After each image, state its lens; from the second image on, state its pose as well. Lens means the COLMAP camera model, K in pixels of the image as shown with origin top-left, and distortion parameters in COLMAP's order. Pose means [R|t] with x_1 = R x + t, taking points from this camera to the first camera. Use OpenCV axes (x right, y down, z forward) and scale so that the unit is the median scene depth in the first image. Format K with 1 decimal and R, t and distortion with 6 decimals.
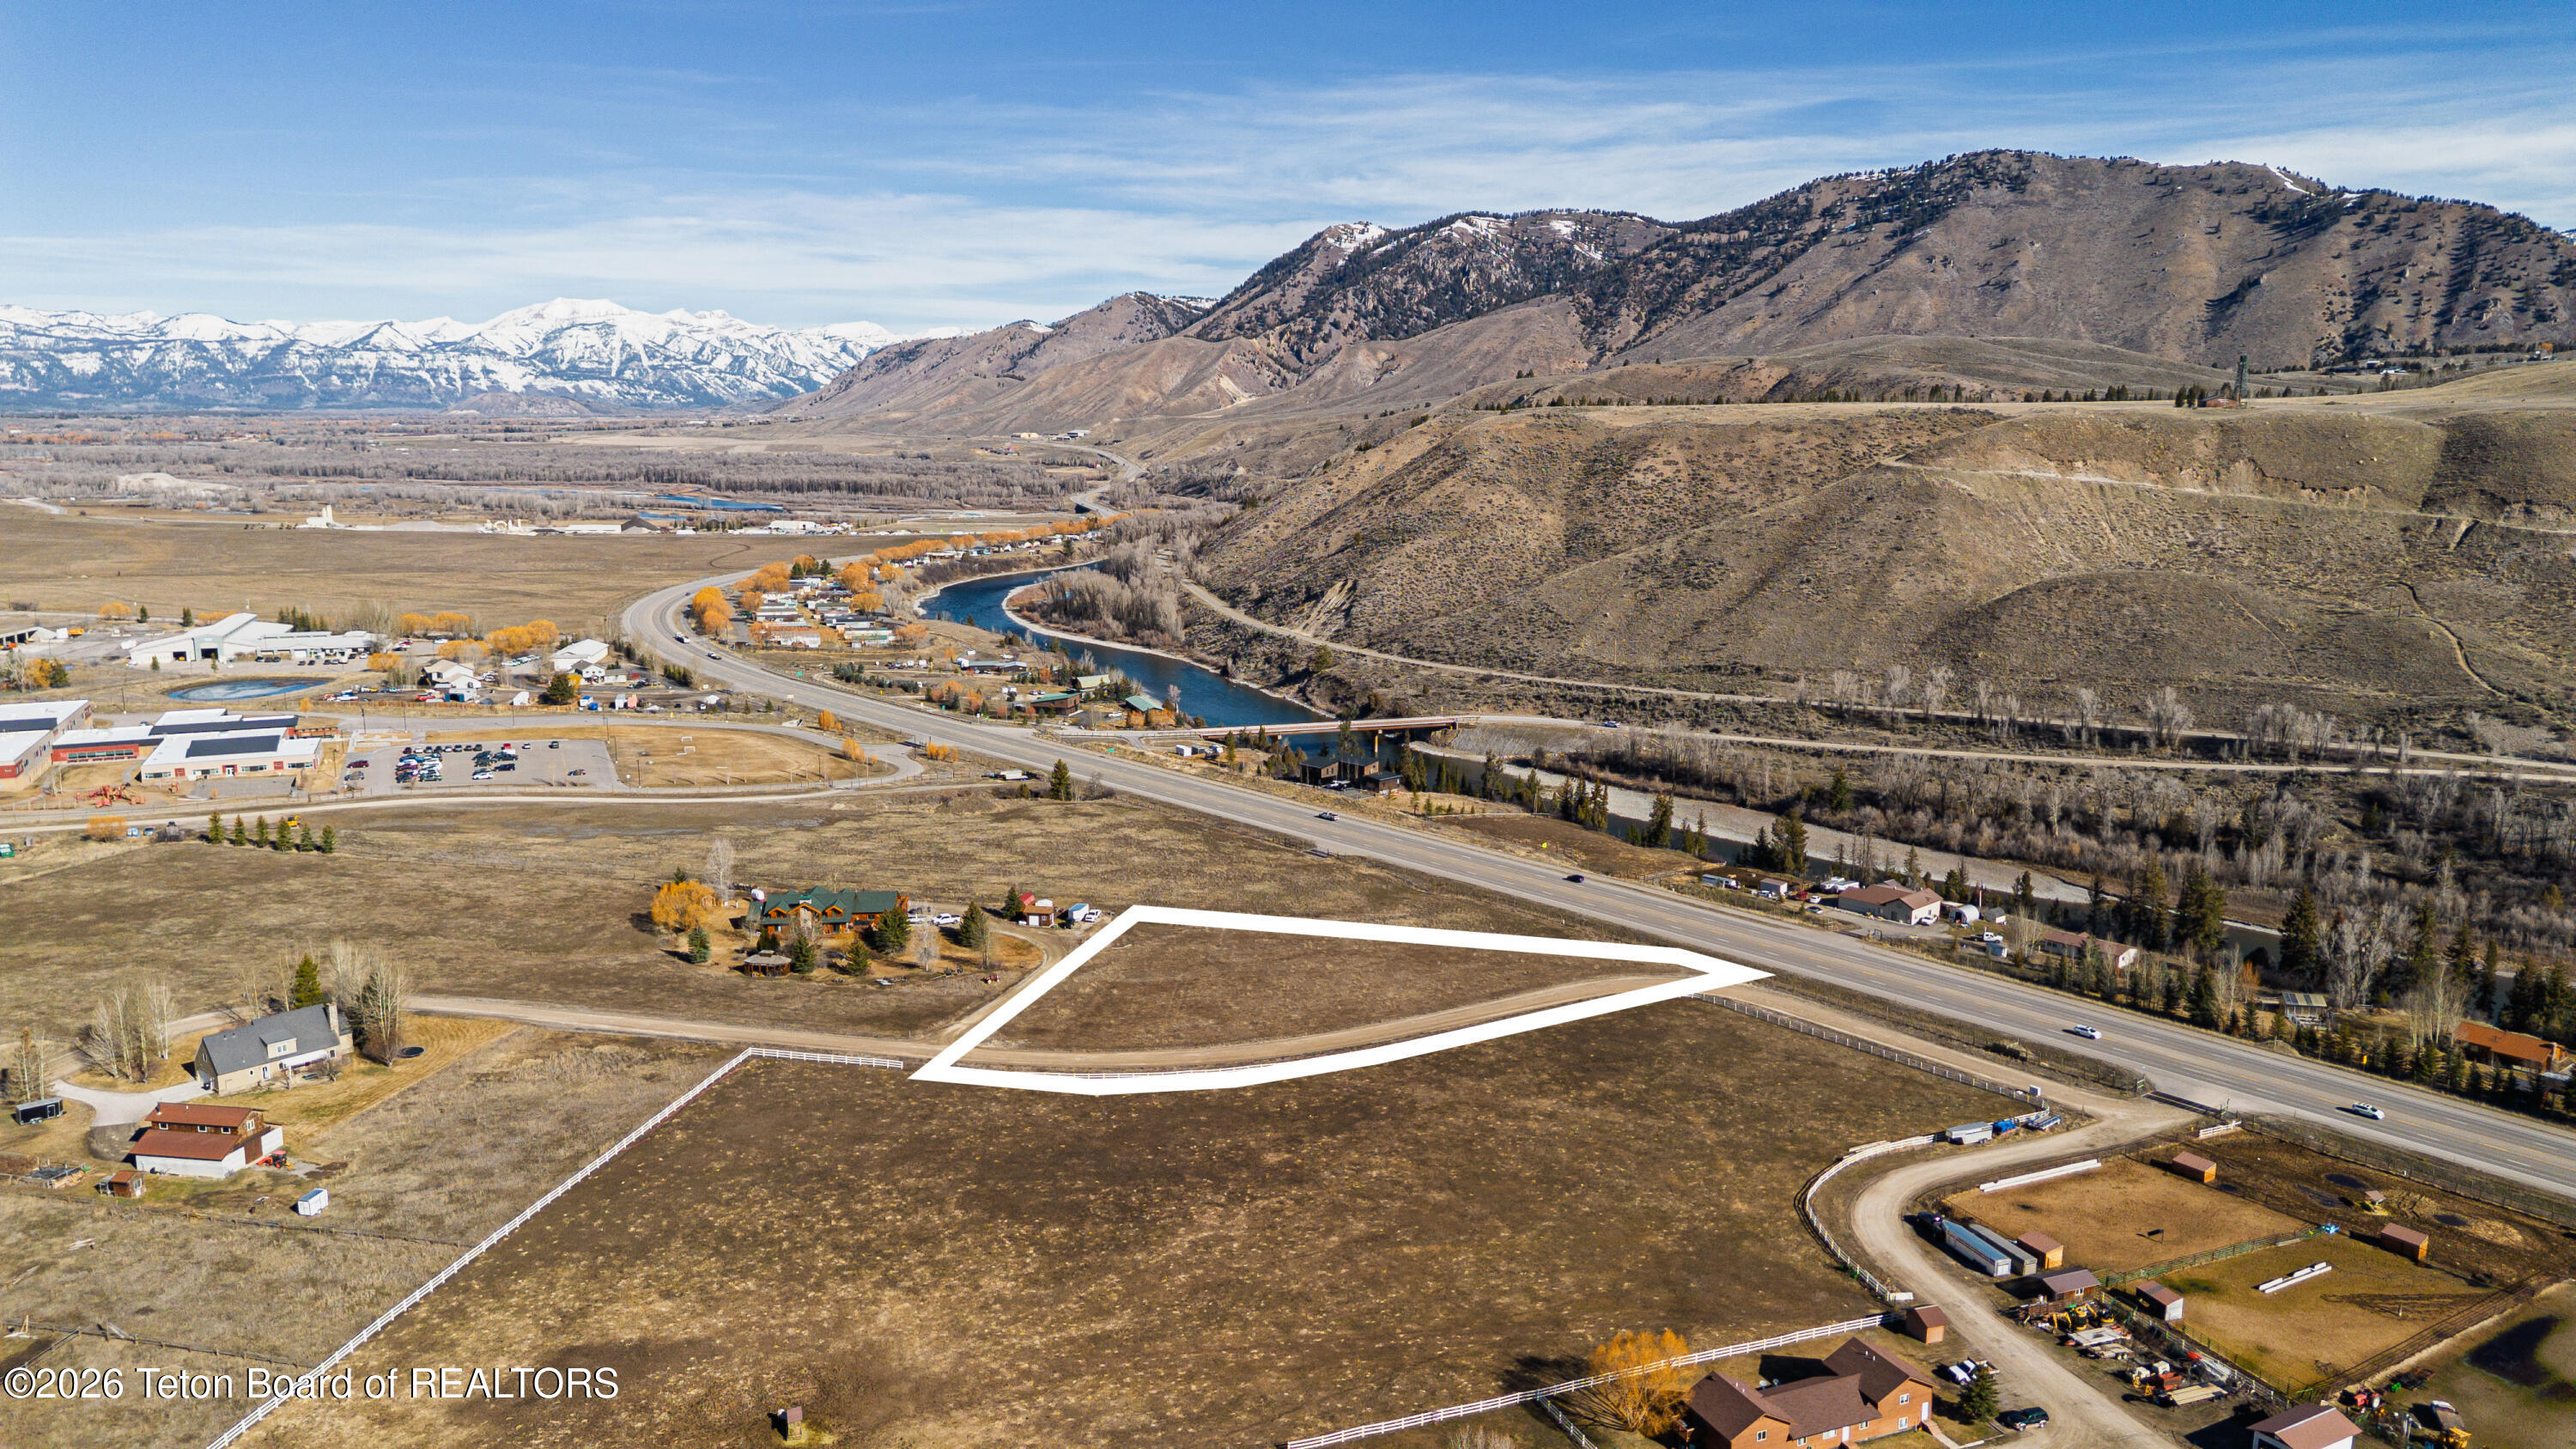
lens RADIAL K [[1806.4, 0, 1301.2], [0, 1806.4, 734.5], [0, 0, 1]] dist [0.082792, -0.080389]
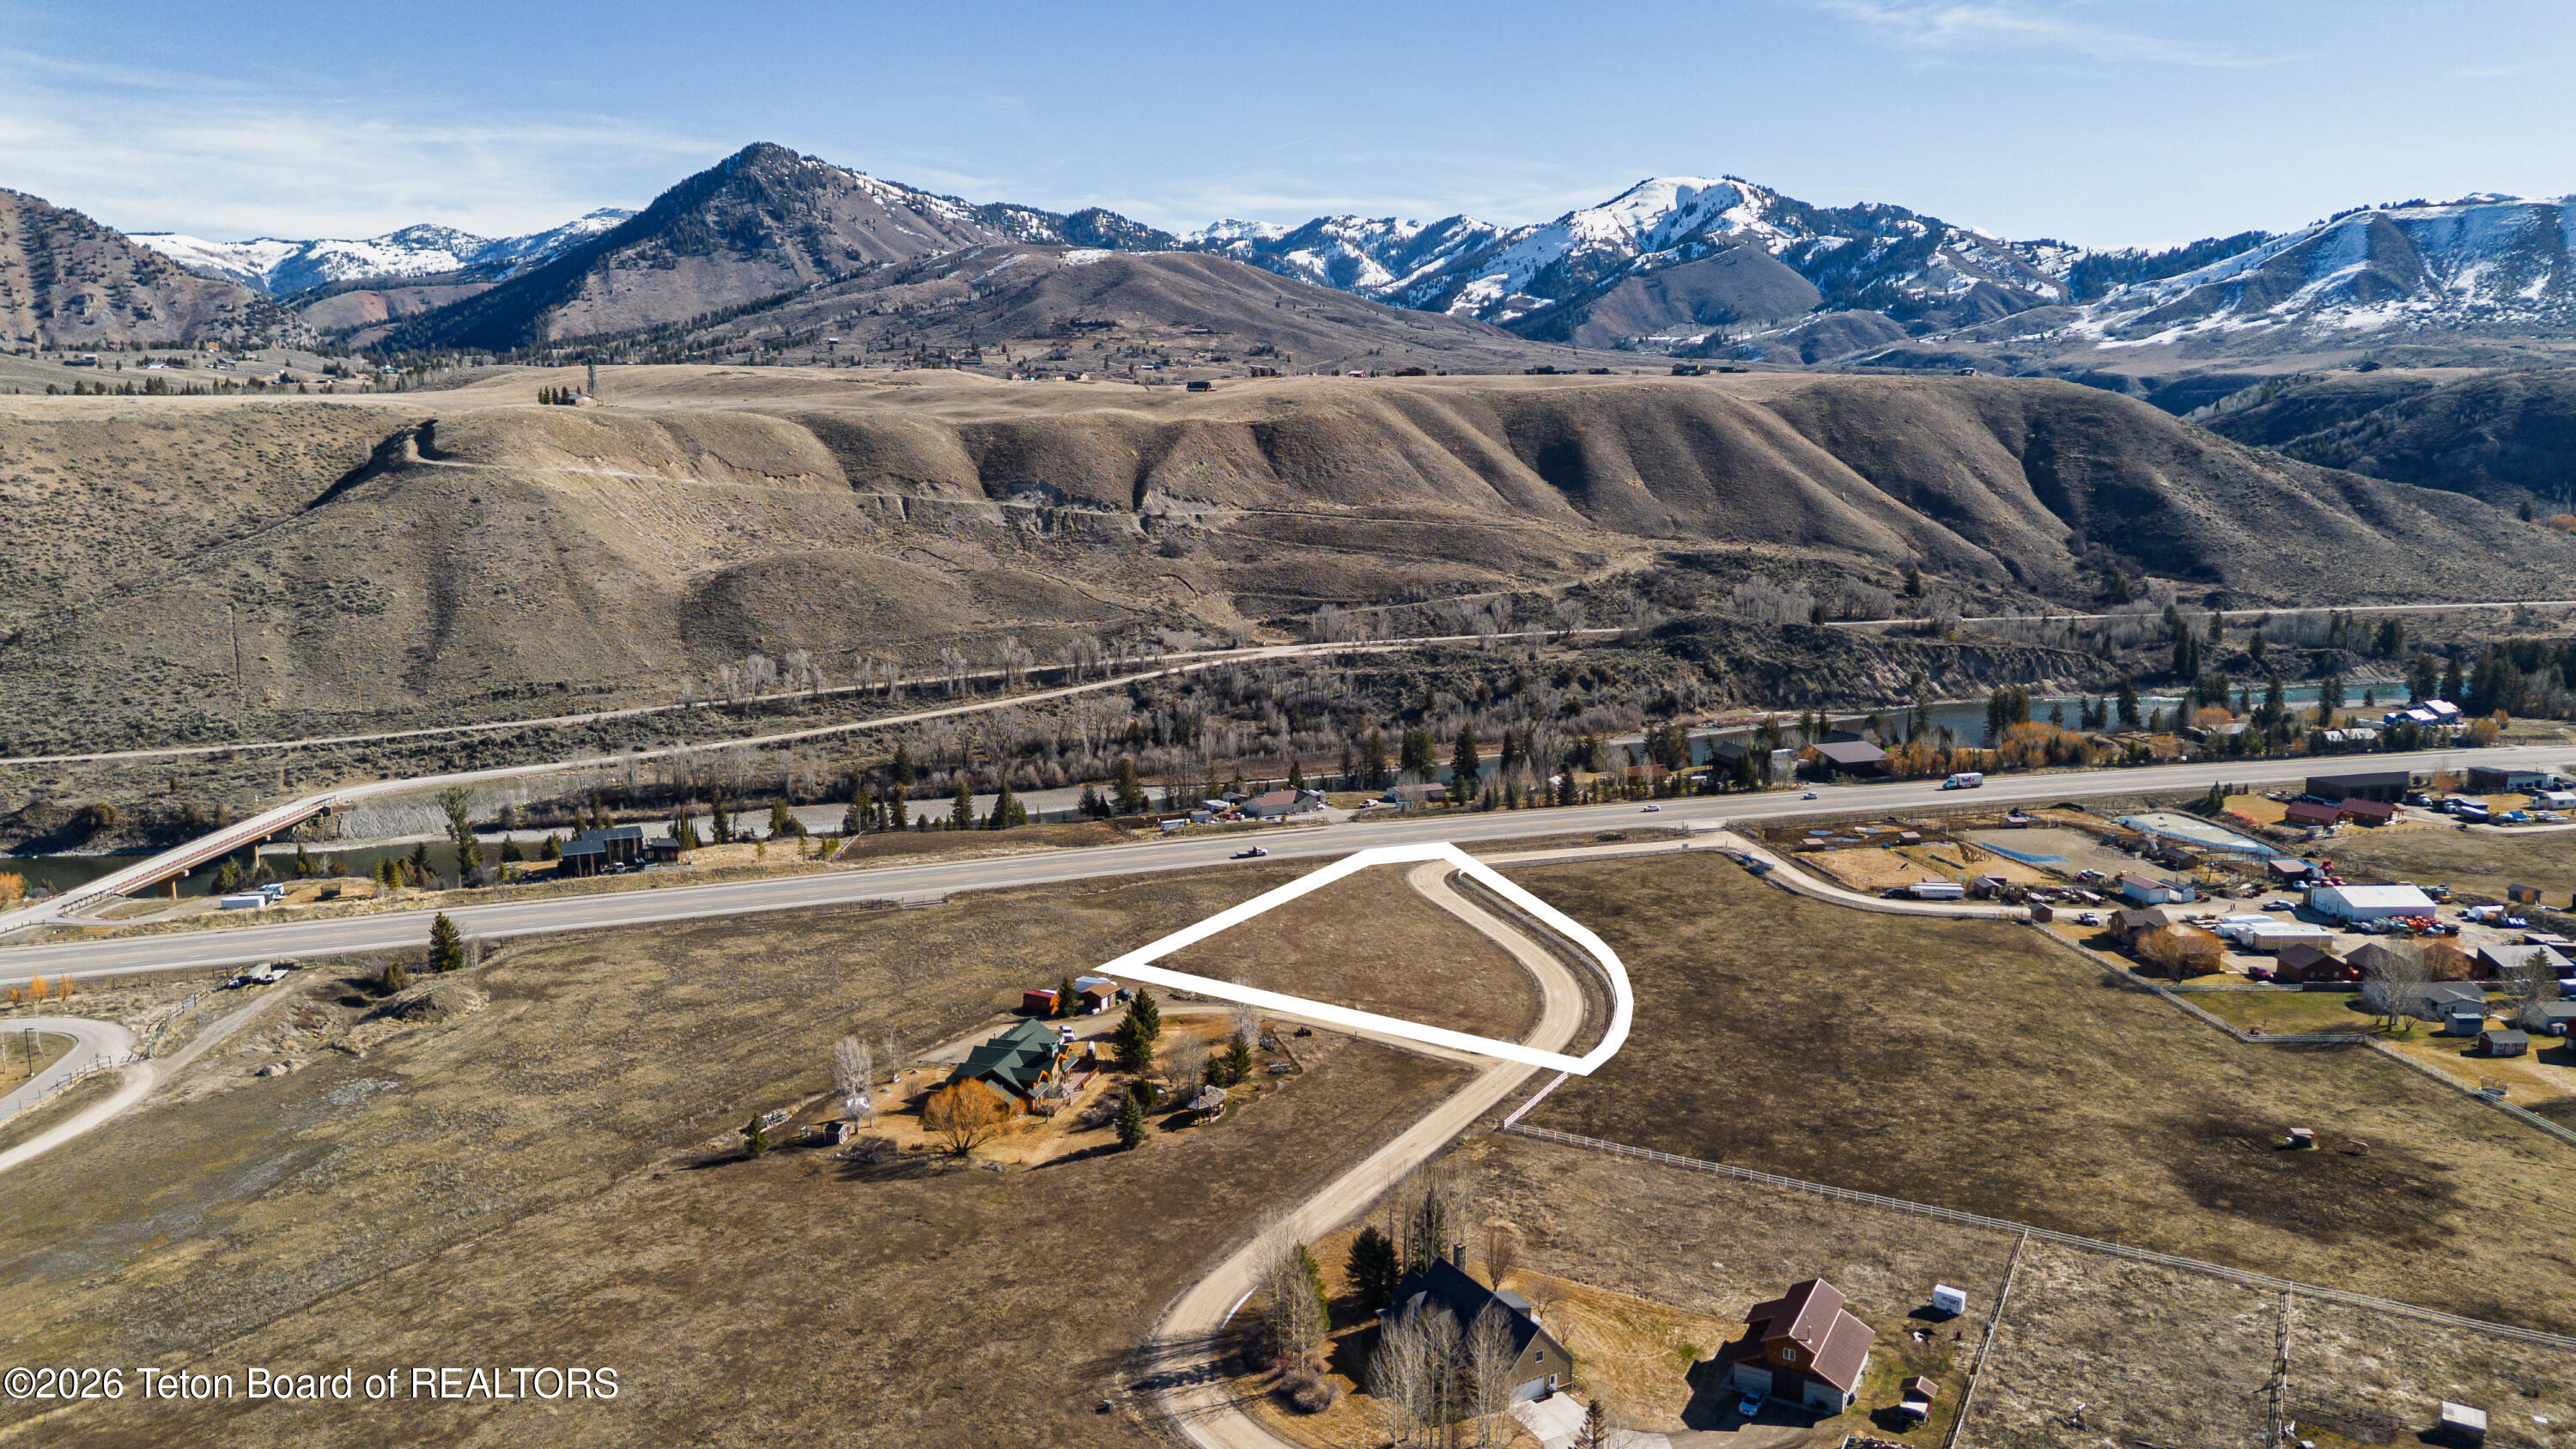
lens RADIAL K [[1806.4, 0, 1305.6], [0, 1806.4, 729.6], [0, 0, 1]] dist [0.082792, -0.080389]
pose [[0.320406, -0.165539, 0.932704, -0.374844], [0.165809, 0.979213, 0.116834, -0.045446], [-0.932656, 0.117216, 0.341193, 0.252264]]
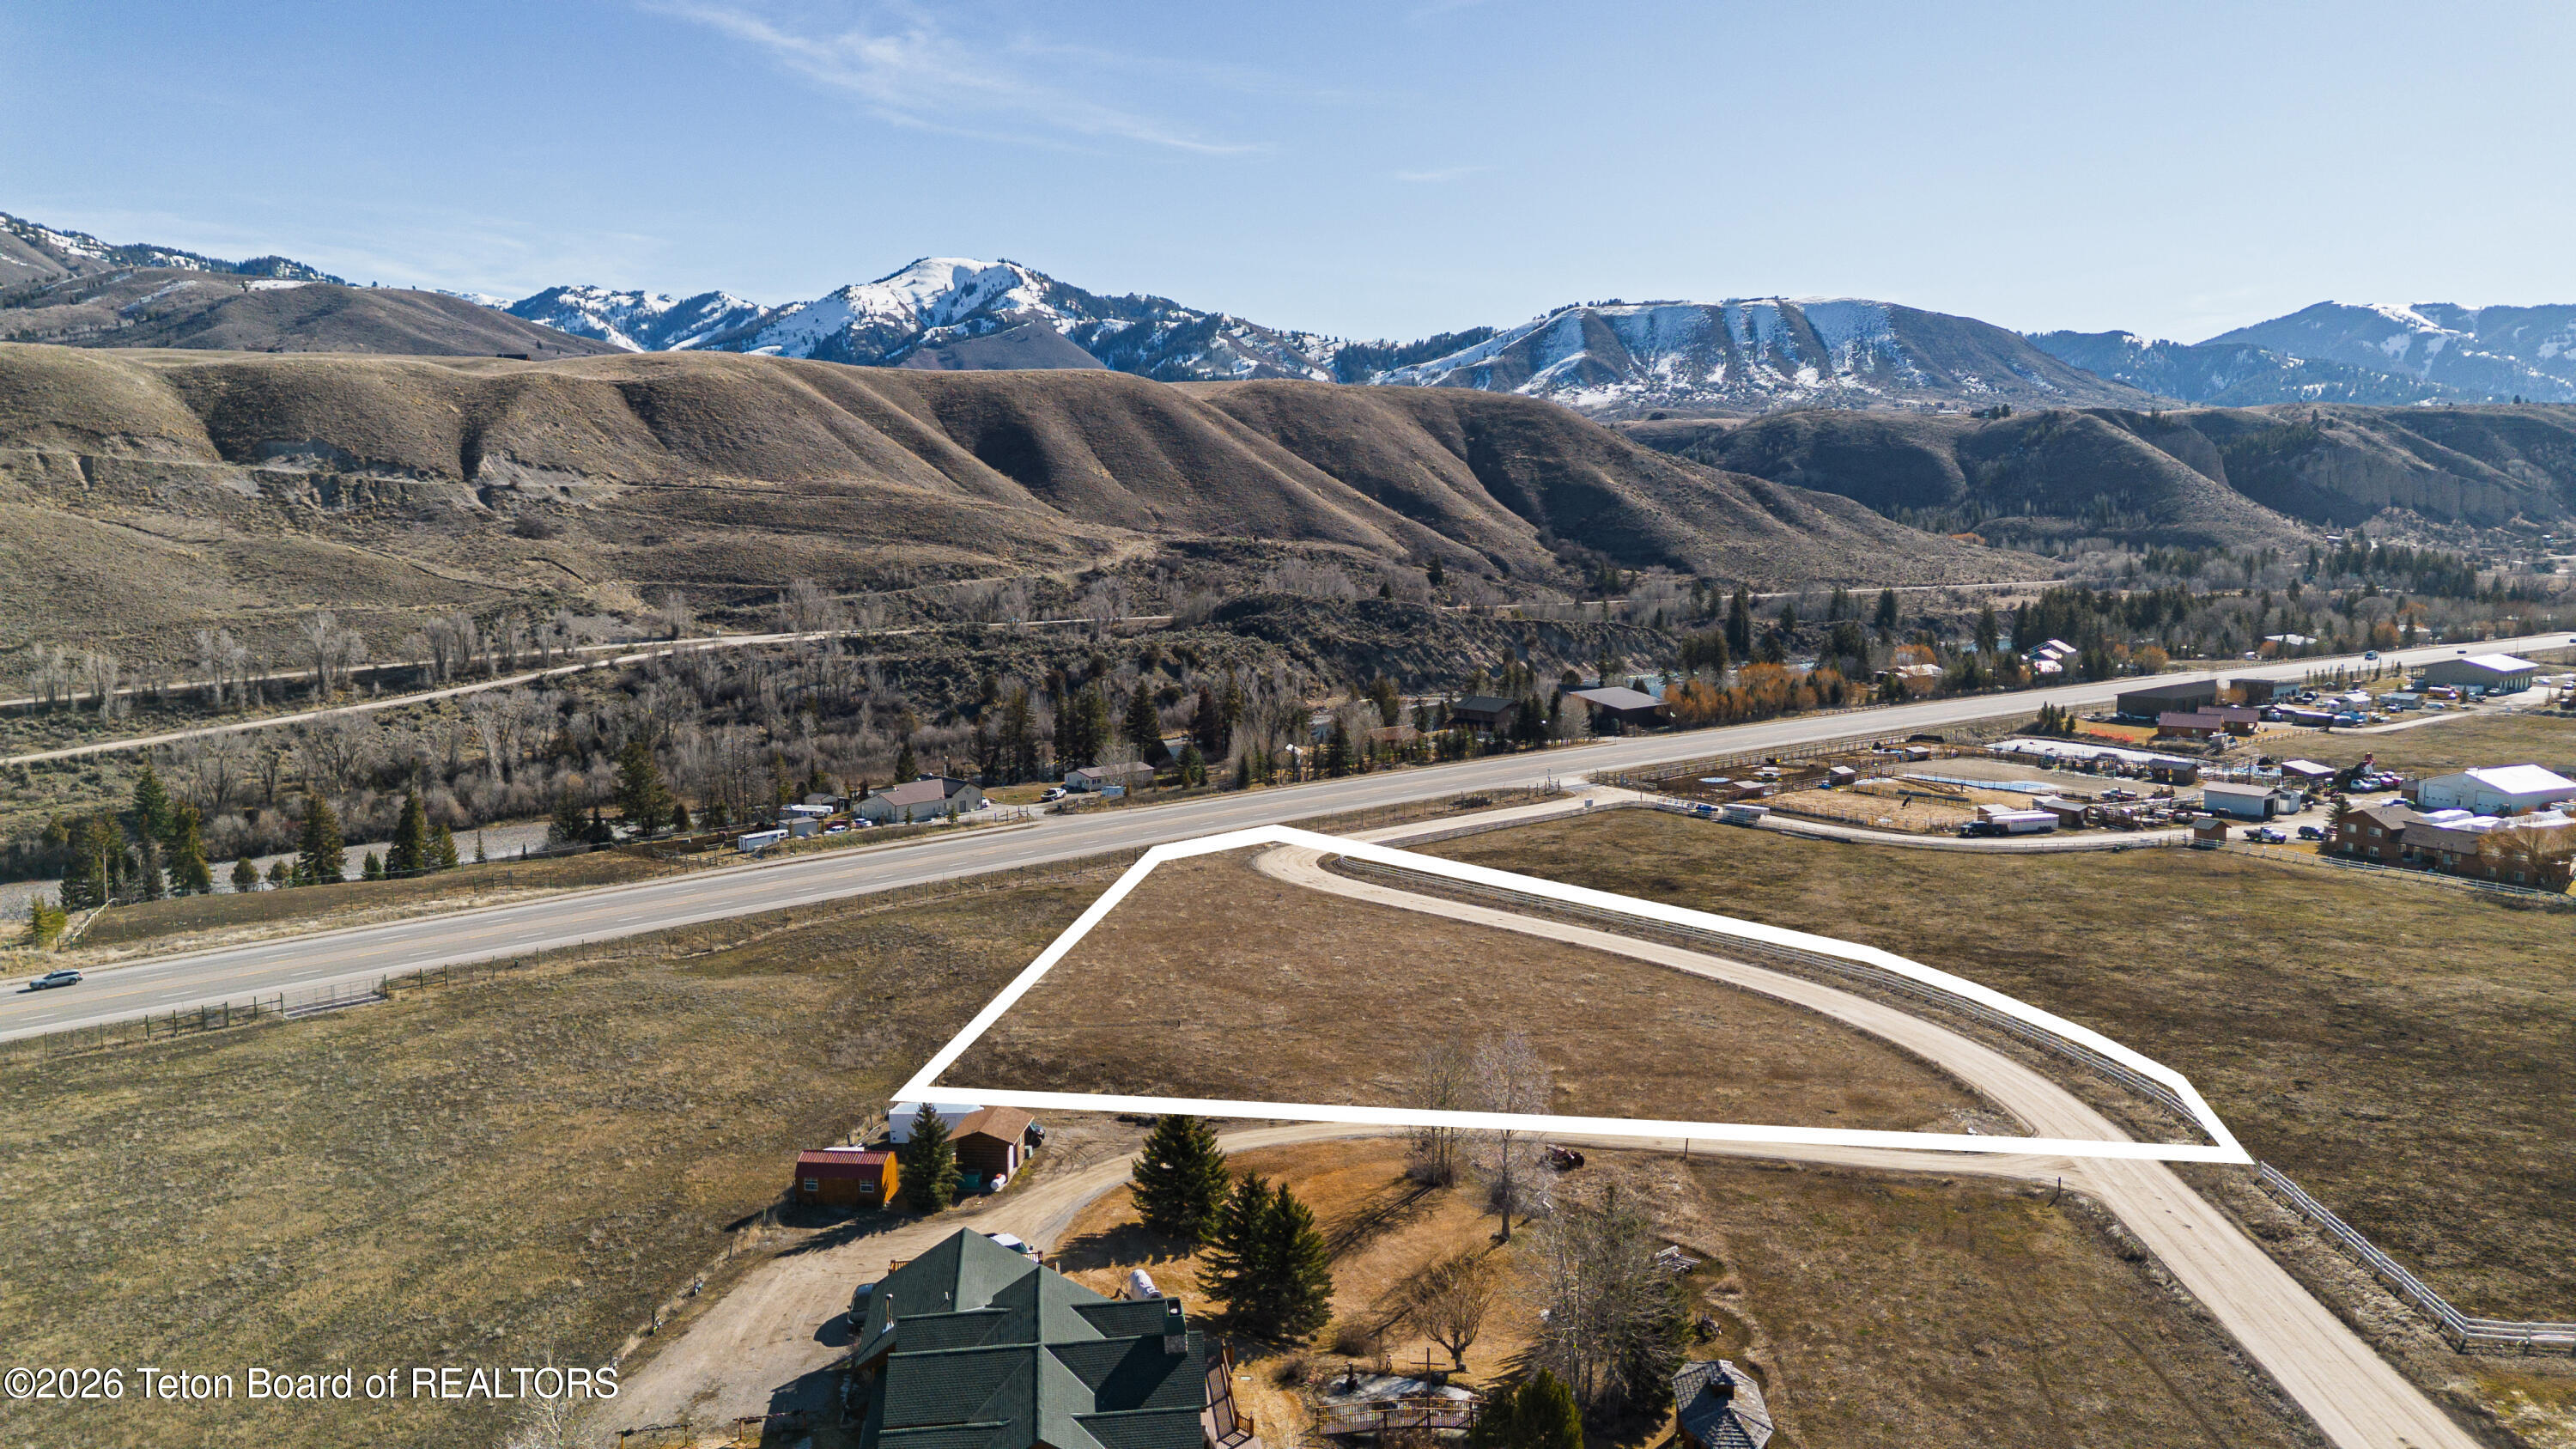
lens RADIAL K [[1806.4, 0, 1303.3], [0, 1806.4, 743.9], [0, 0, 1]] dist [0.082792, -0.080389]
pose [[-0.066619, -0.131035, 0.989137, -0.198122], [0.180465, 0.973407, 0.141106, -0.004063], [-0.981323, 0.187905, -0.041200, 0.395564]]
